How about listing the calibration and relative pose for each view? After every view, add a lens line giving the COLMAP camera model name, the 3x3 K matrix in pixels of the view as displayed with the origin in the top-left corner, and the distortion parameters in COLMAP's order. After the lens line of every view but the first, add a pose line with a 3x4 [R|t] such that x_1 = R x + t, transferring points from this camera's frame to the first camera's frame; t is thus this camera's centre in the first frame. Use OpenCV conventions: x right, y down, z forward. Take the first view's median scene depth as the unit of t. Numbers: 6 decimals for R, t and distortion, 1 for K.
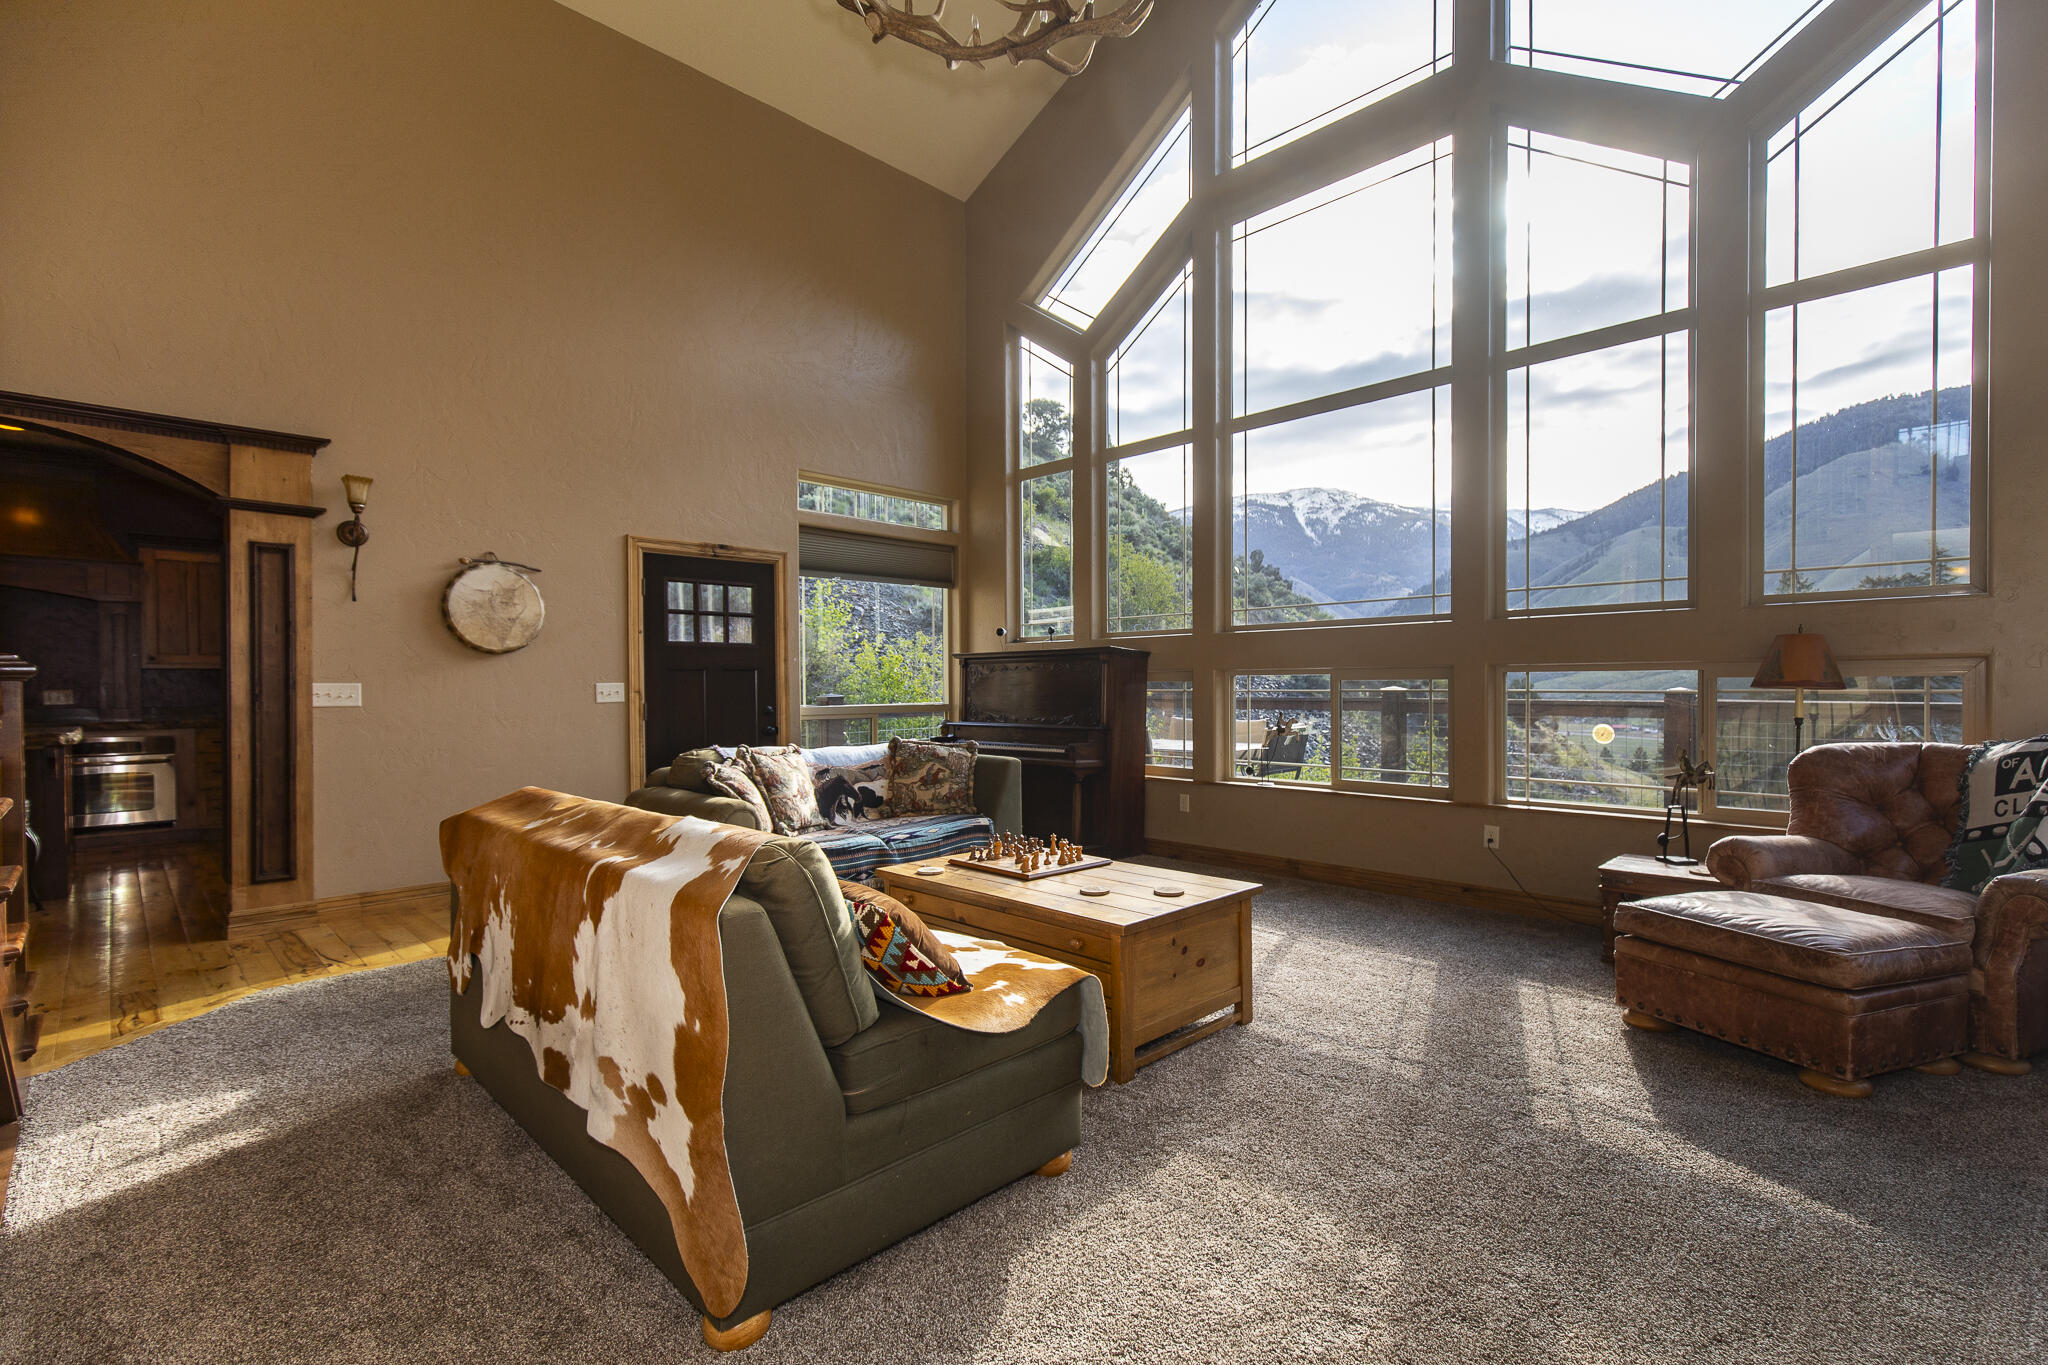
lens RADIAL K [[920.7, 0, 1041.6], [0, 920.7, 691.3], [0, 0, 1]] dist [0.010242, -0.001184]
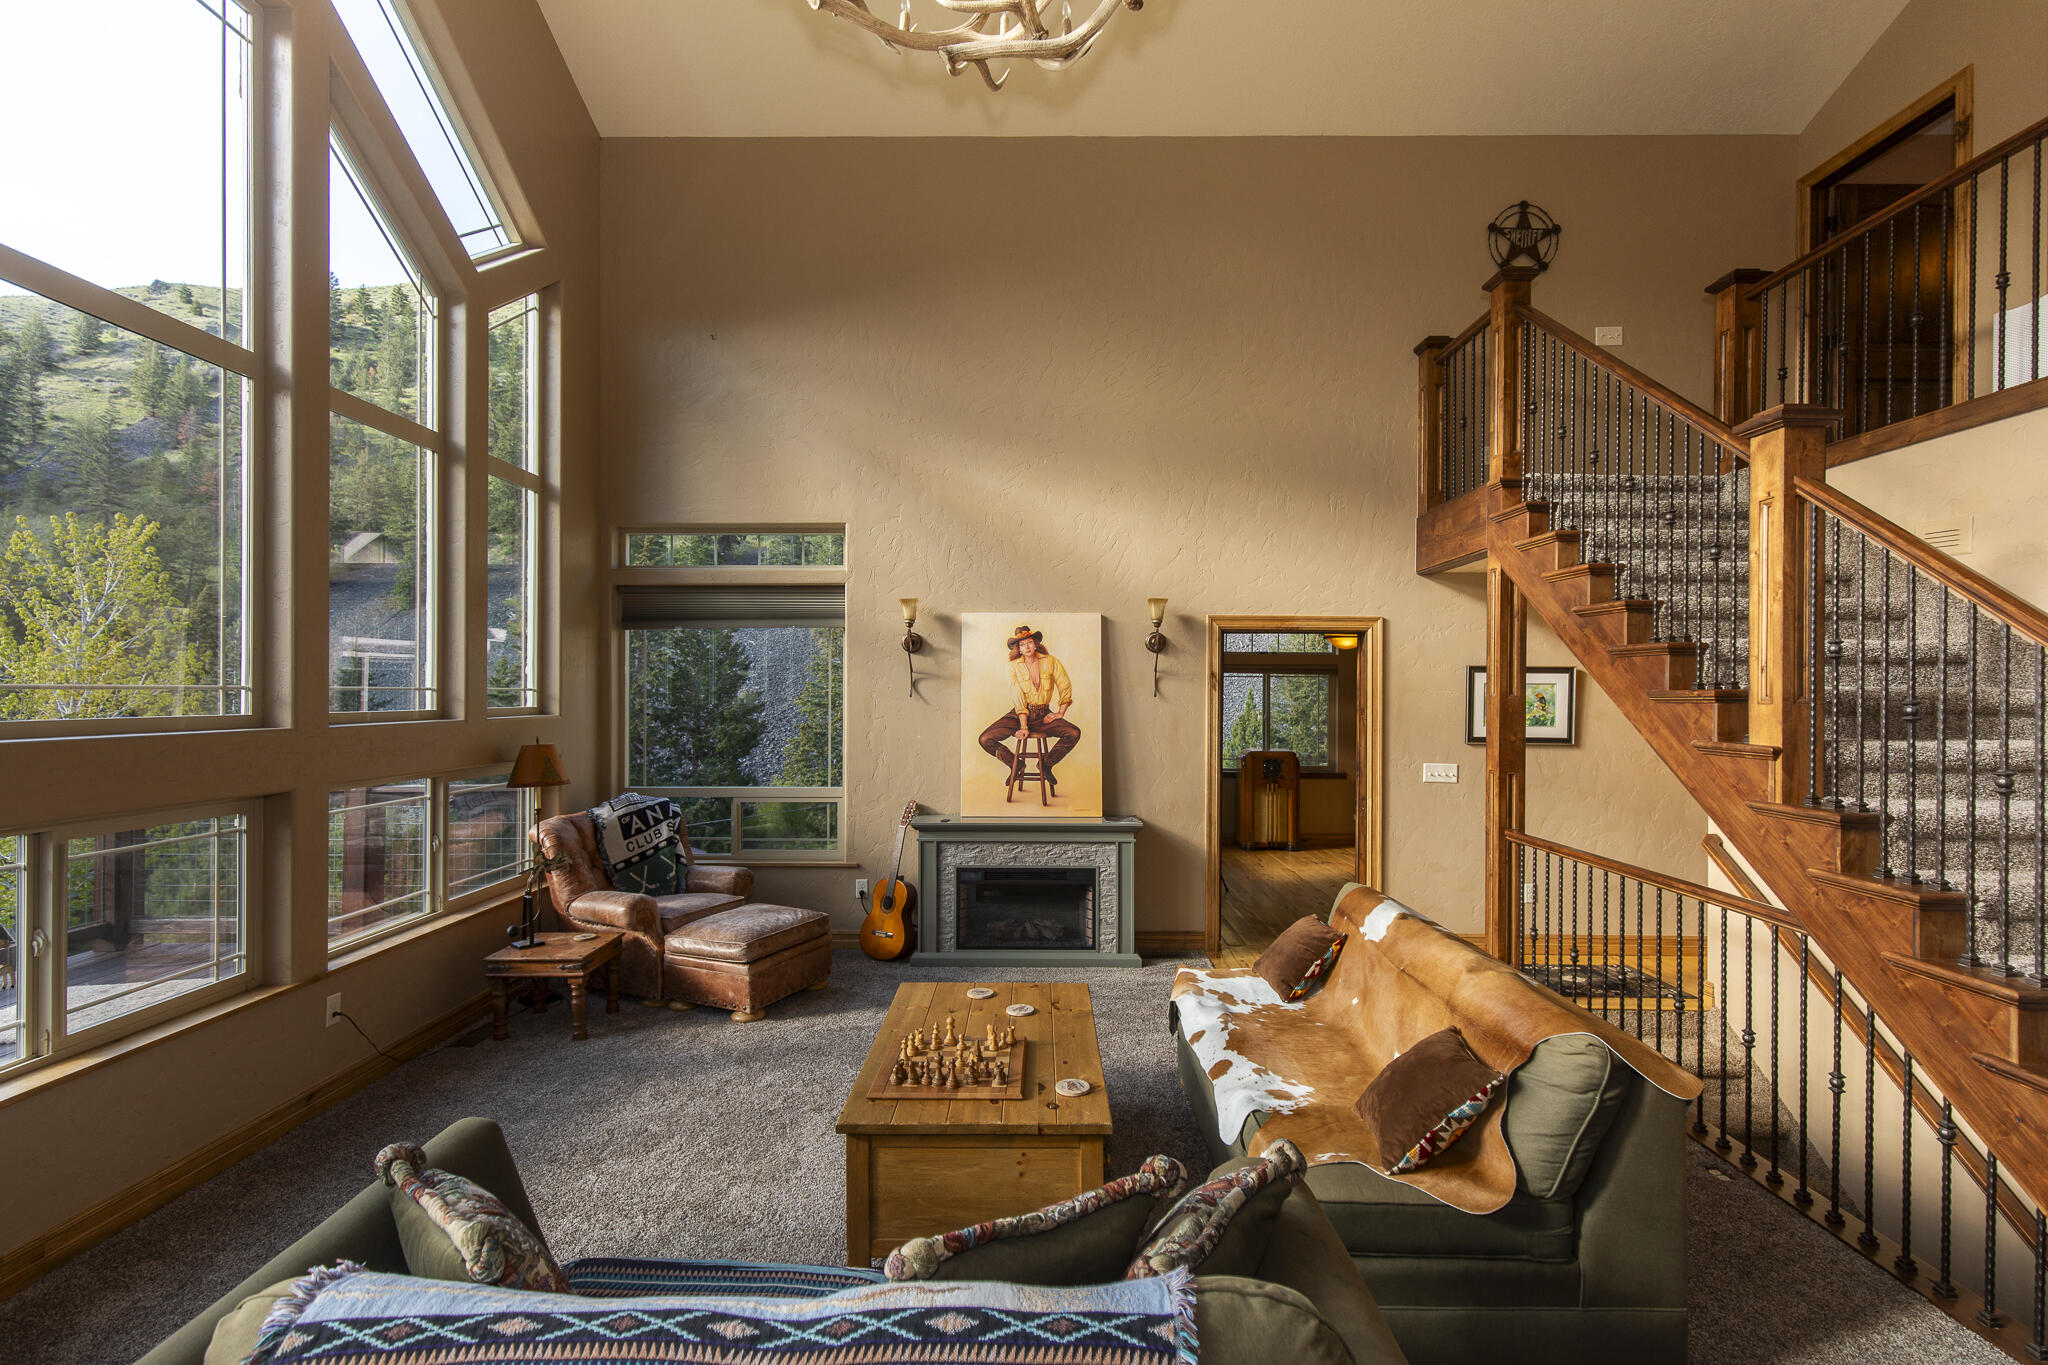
lens RADIAL K [[920.0, 0, 1026.1], [0, 920.0, 693.6], [0, 0, 1]] dist [-0.000010, -0.000118]
pose [[-0.697298, -0.003281, 0.716773, -0.371808], [-0.002438, 0.999995, 0.002205, -0.087090], [-0.716777, -0.000210, -0.697303, 0.888788]]
